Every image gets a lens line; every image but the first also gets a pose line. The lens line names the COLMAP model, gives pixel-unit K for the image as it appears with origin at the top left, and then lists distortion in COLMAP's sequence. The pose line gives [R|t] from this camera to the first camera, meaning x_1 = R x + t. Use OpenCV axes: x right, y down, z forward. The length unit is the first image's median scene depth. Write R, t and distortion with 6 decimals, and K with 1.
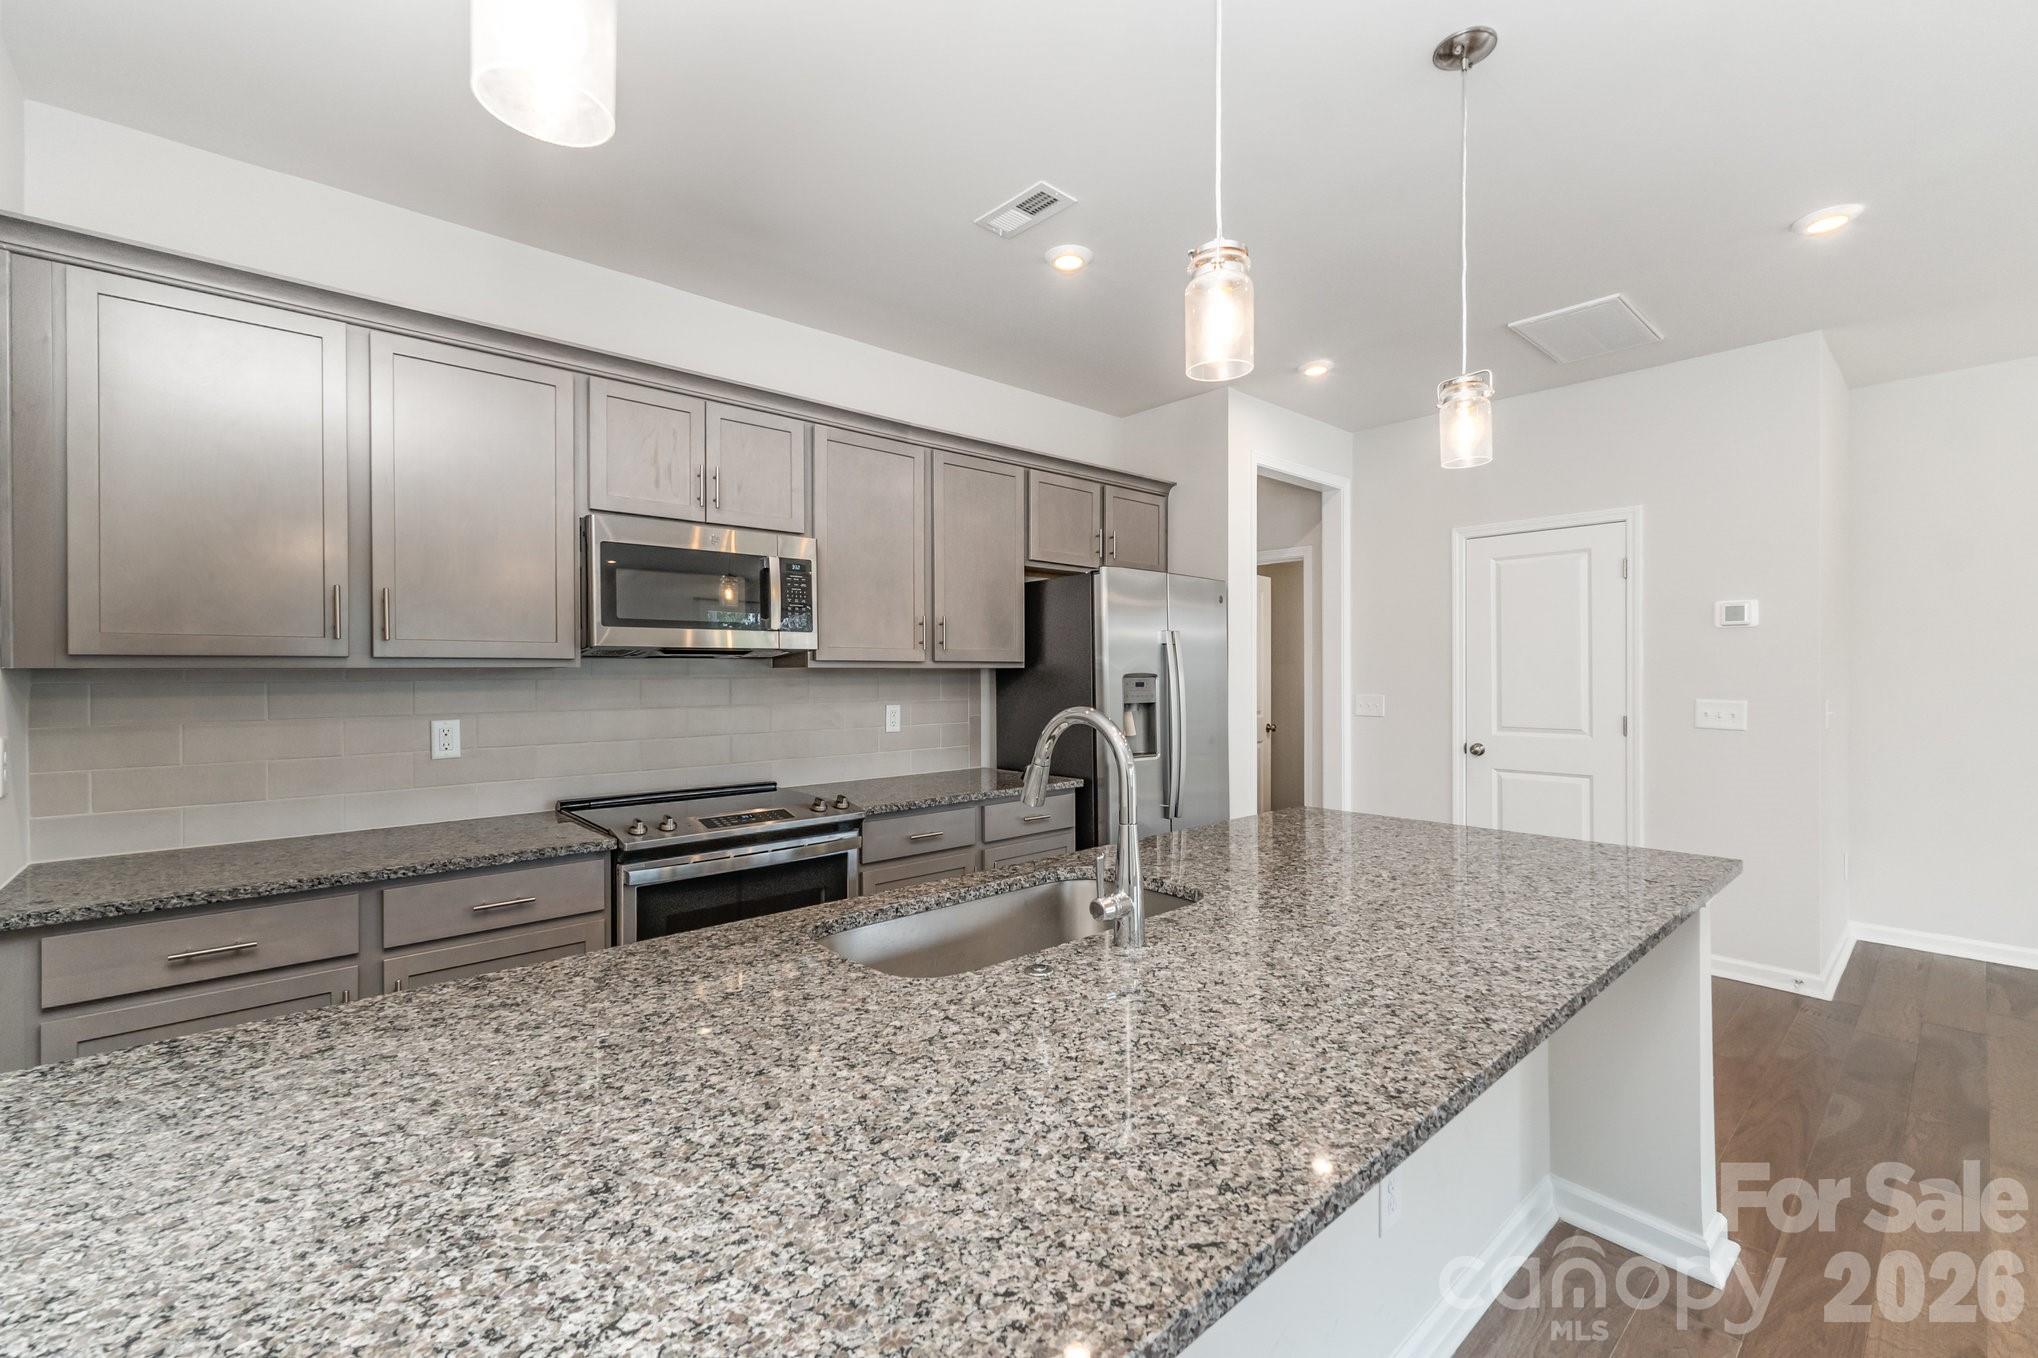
lens RADIAL K [[867.1, 0, 1024.6], [0, 867.1, 671.4], [0, 0, 1]] dist [0.002103, 0.000847]
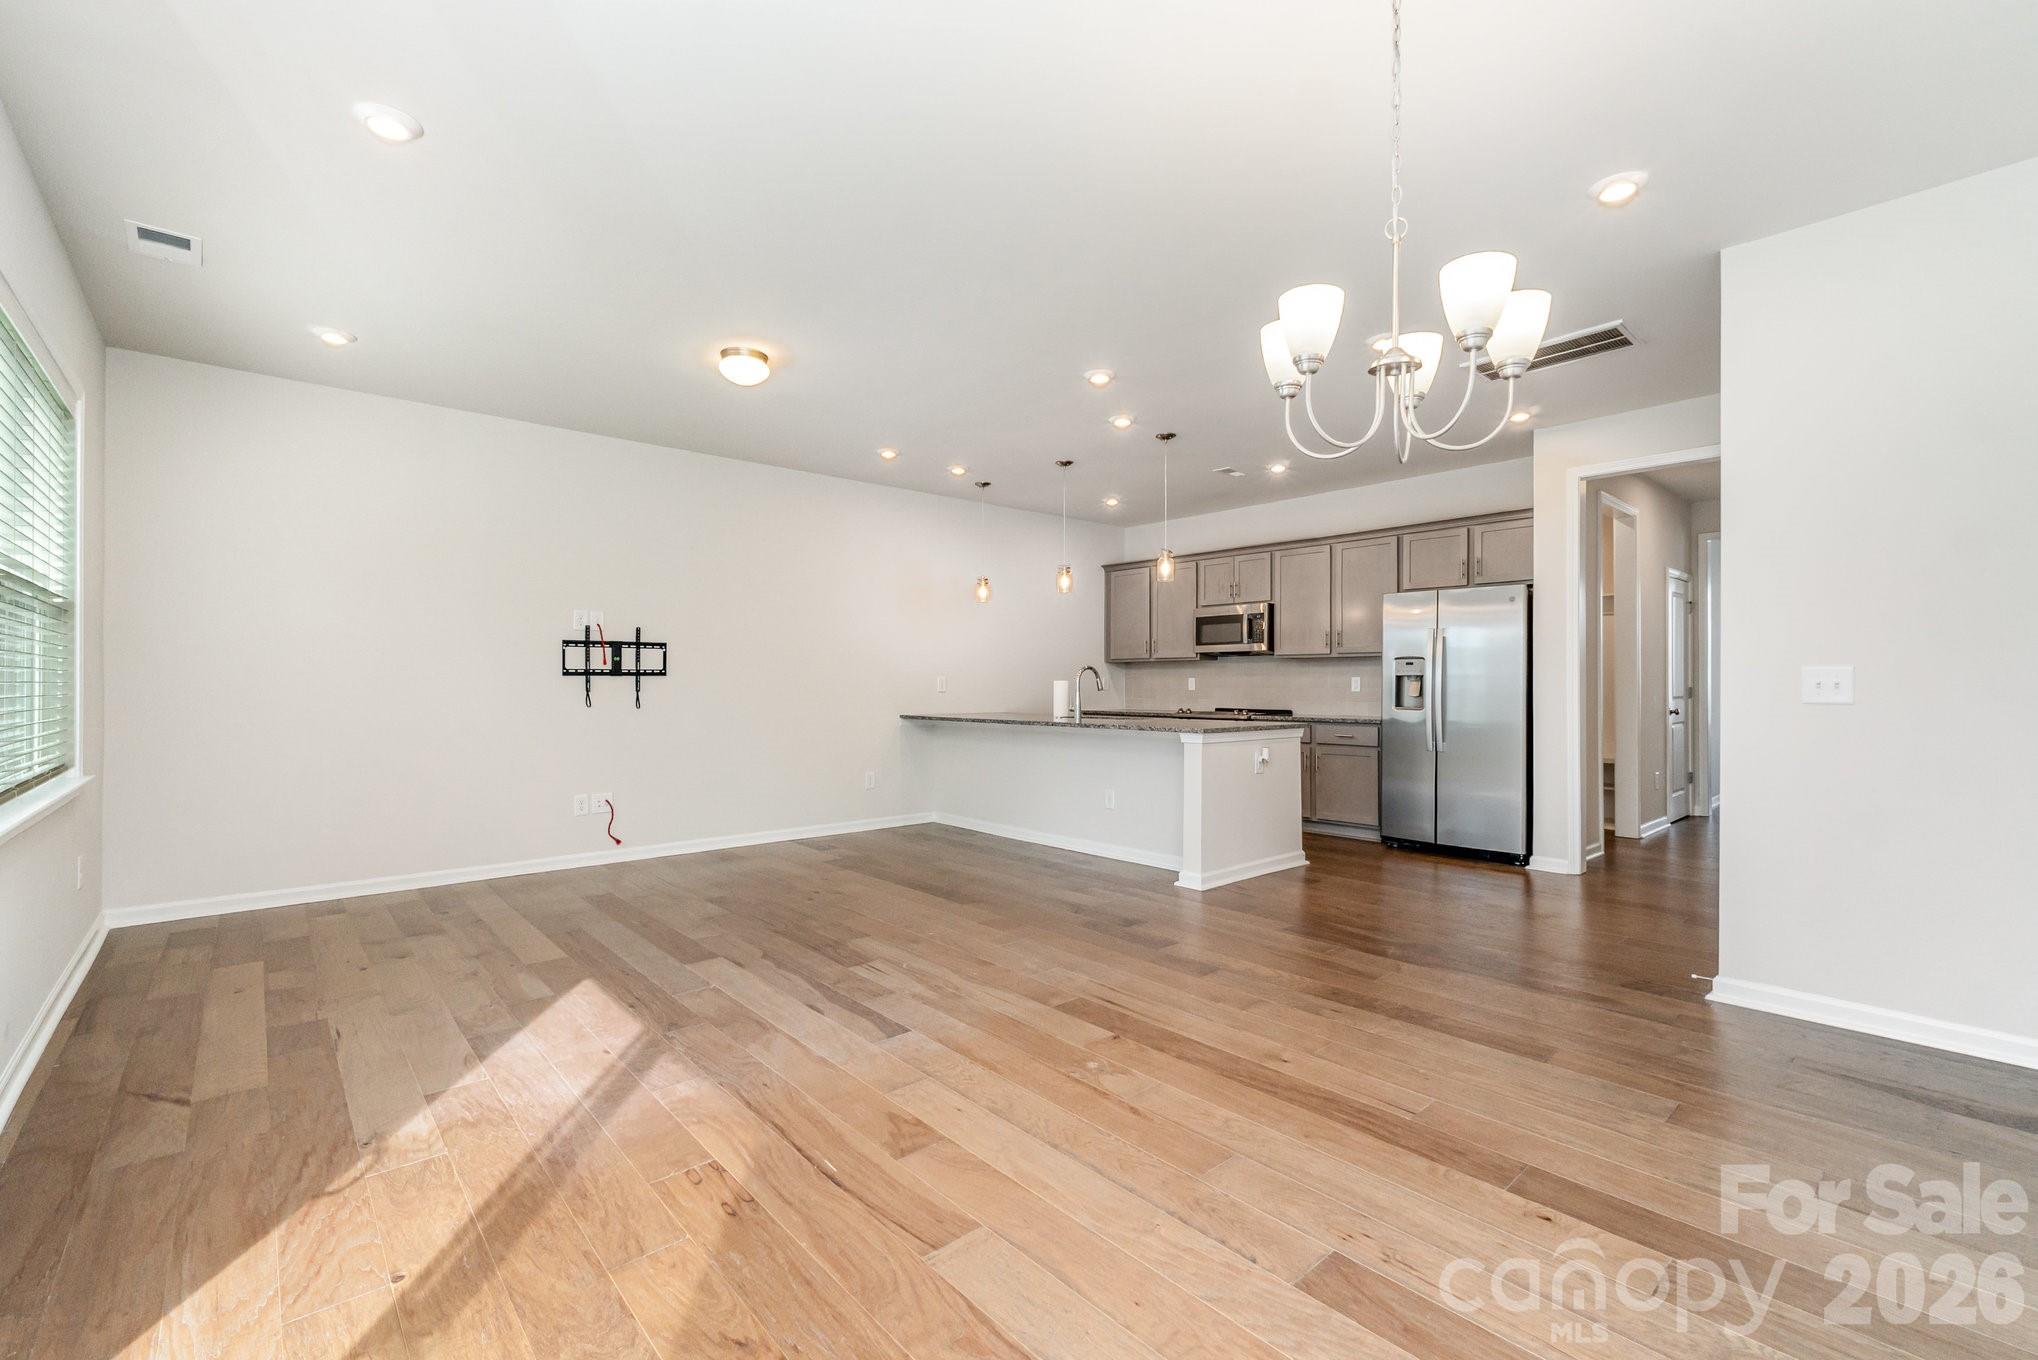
lens RADIAL K [[867.1, 0, 1010.8], [0, 867.1, 680.7], [0, 0, 1]] dist [0.002103, 0.000847]
pose [[-0.018323, 0.002308, -0.999829, 1.939252], [0.002556, 0.999994, 0.002262, 0.045247], [0.999829, -0.002514, -0.018329, 0.325442]]
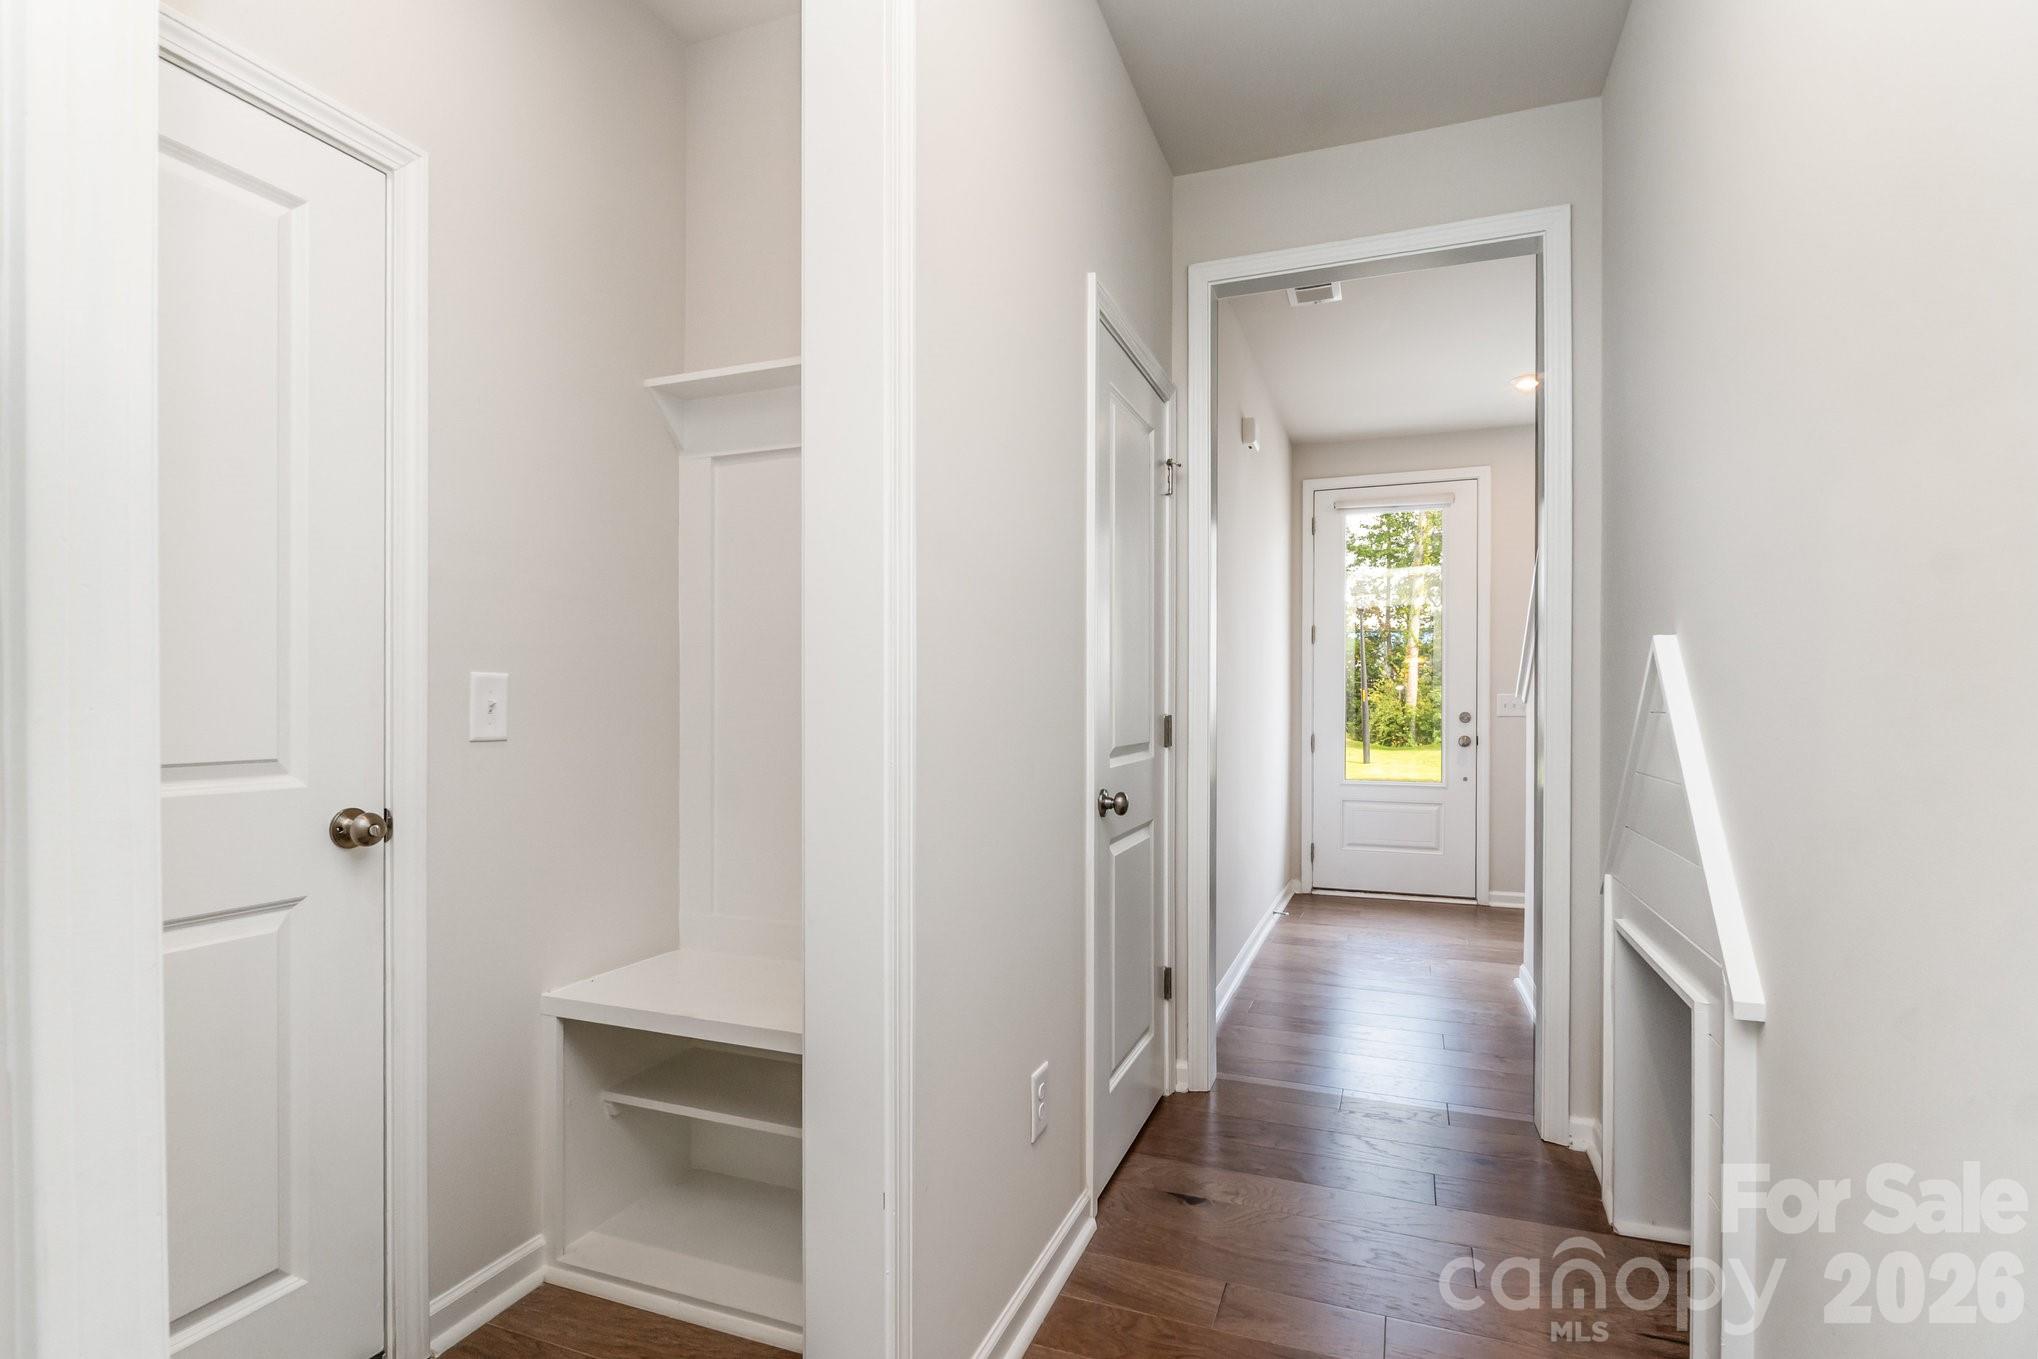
lens RADIAL K [[991.5, 0, 1013.6], [0, 991.5, 698.8], [0, 0, 1]] dist [0.000195, 0.000061]
pose [[0.441321, 0.000830, -0.897349, 0.352274], [-0.001764, 0.999998, 0.000058, 0.058926], [0.897348, 0.001557, 0.441322, 1.559987]]
